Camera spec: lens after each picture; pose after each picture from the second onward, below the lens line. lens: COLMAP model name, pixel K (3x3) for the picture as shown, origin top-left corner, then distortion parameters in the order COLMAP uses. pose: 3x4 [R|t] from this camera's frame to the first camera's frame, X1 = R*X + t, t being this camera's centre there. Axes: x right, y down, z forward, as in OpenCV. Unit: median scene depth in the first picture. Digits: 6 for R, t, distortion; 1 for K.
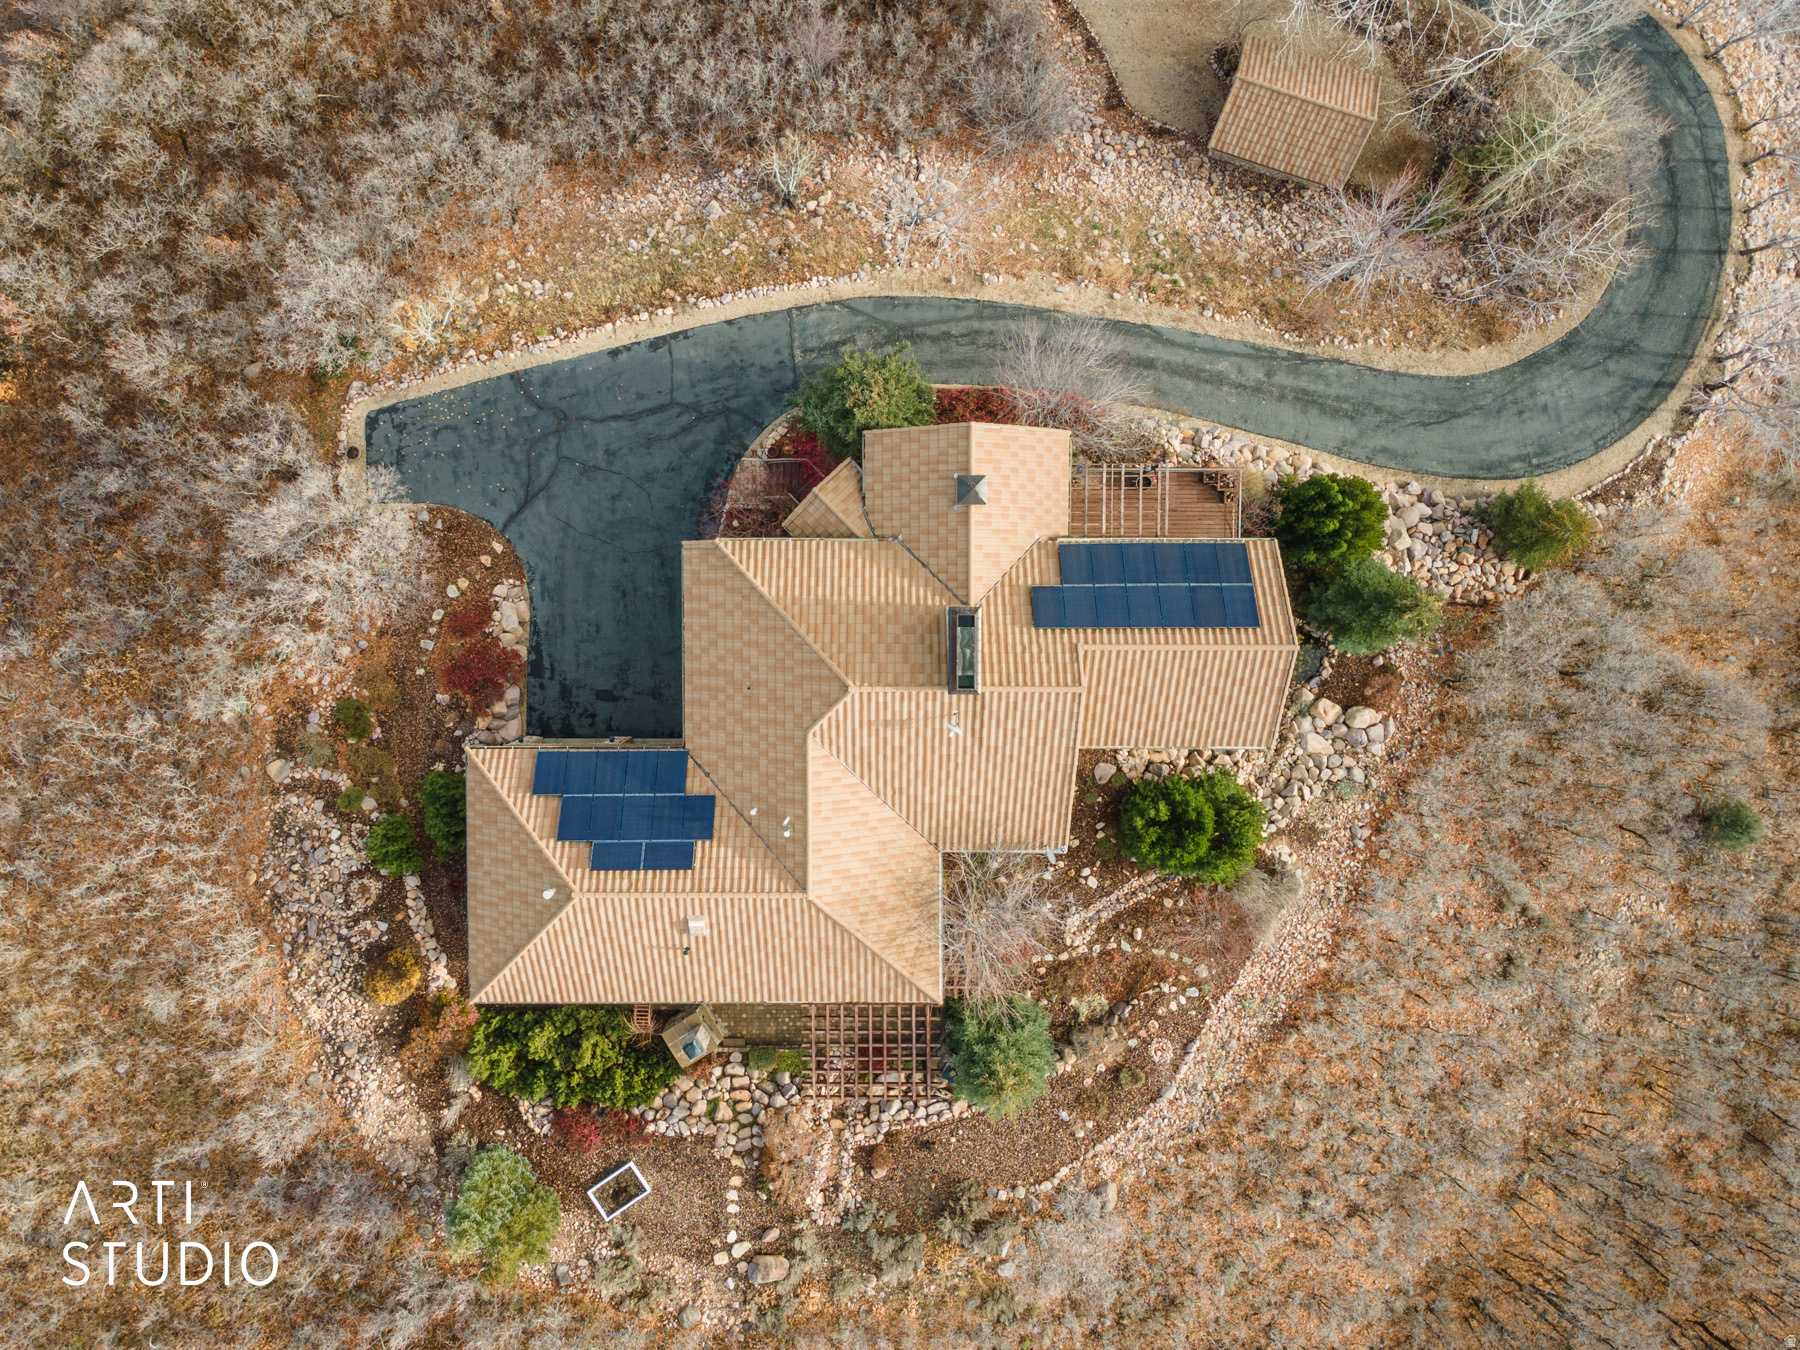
lens RADIAL K [[1339.0, 0, 880.9], [0, 1339.0, 680.0], [0, 0, 1]] dist [0.011715, 0.050474]
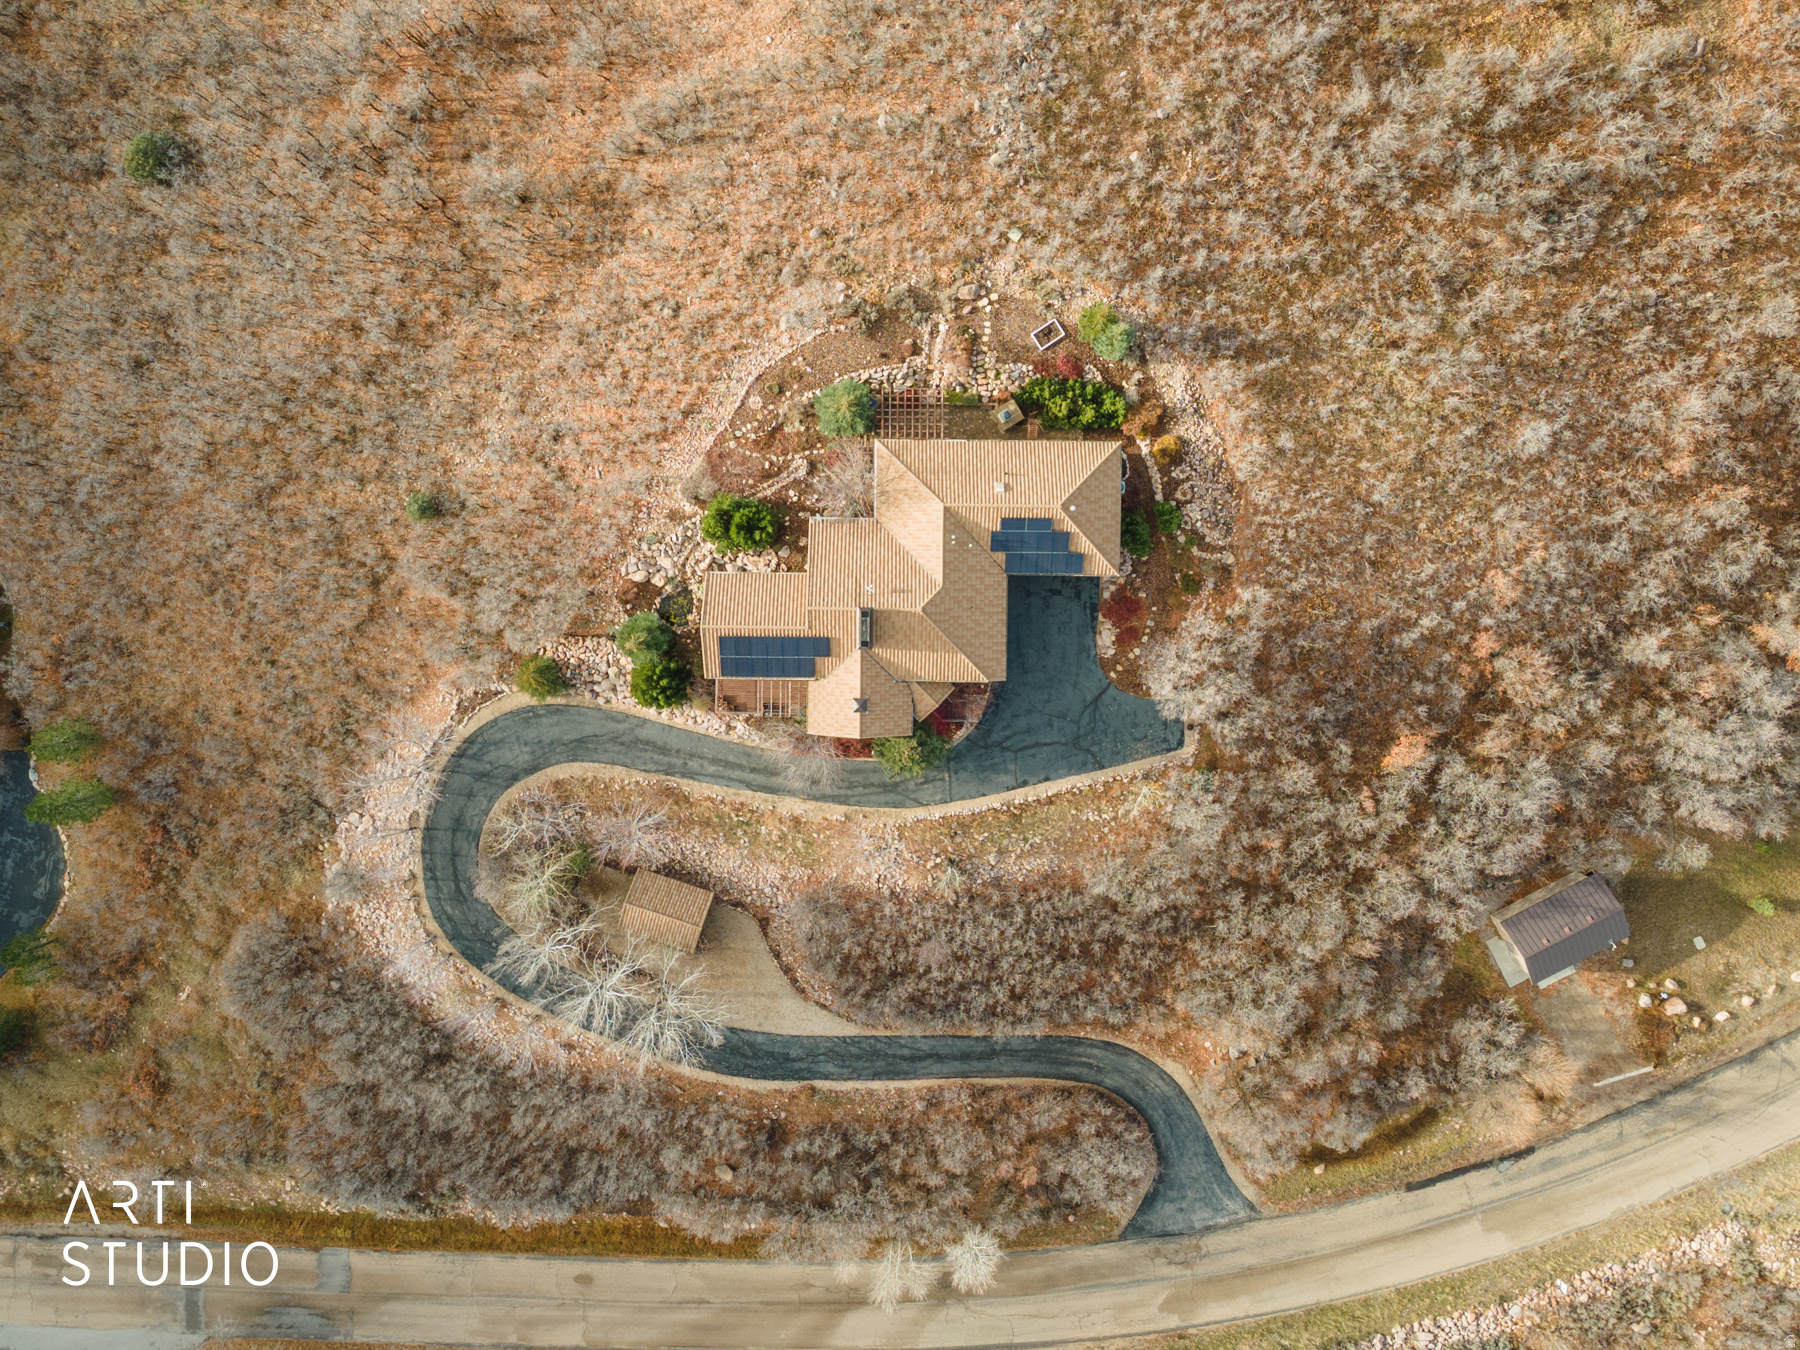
lens RADIAL K [[1346.9, 0, 887.9], [0, 1346.9, 574.2], [0, 0, 1]] dist [0.050556, -0.002592]
pose [[-0.999928, -0.011966, -0.001042, 0.025238], [0.012007, -0.998108, -0.060298, 0.153210], [-0.000318, -0.060306, 0.998180, -0.872605]]
